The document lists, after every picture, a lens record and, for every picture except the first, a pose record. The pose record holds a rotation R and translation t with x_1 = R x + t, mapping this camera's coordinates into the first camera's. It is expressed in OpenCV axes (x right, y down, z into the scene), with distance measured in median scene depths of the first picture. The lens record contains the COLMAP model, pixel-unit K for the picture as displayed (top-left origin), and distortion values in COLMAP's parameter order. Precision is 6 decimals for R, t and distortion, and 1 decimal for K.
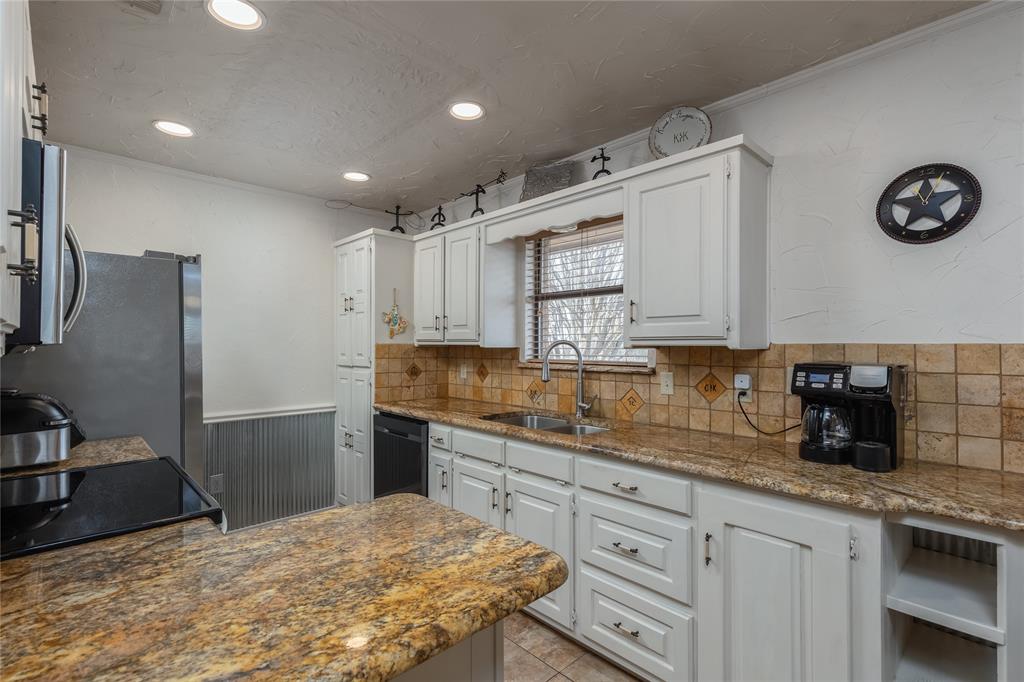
lens RADIAL K [[473.4, 0, 512.0], [0, 473.4, 341.0], [0, 0, 1]] dist [0.000797, 0.000036]
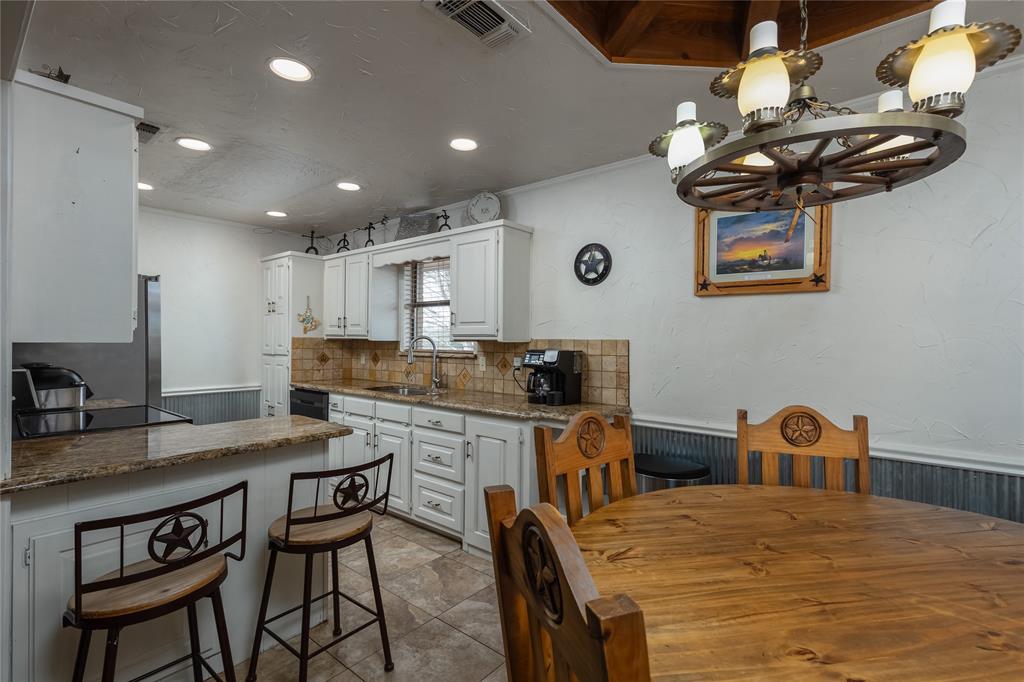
lens RADIAL K [[468.6, 0, 512.0], [0, 468.6, 341.0], [0, 0, 1]] dist [-0.000852, -0.000407]
pose [[0.992603, 0.007039, 0.121199, 0.205898], [-0.008213, 0.999924, 0.009188, -0.001762], [-0.121125, -0.010115, 0.992586, -0.476674]]
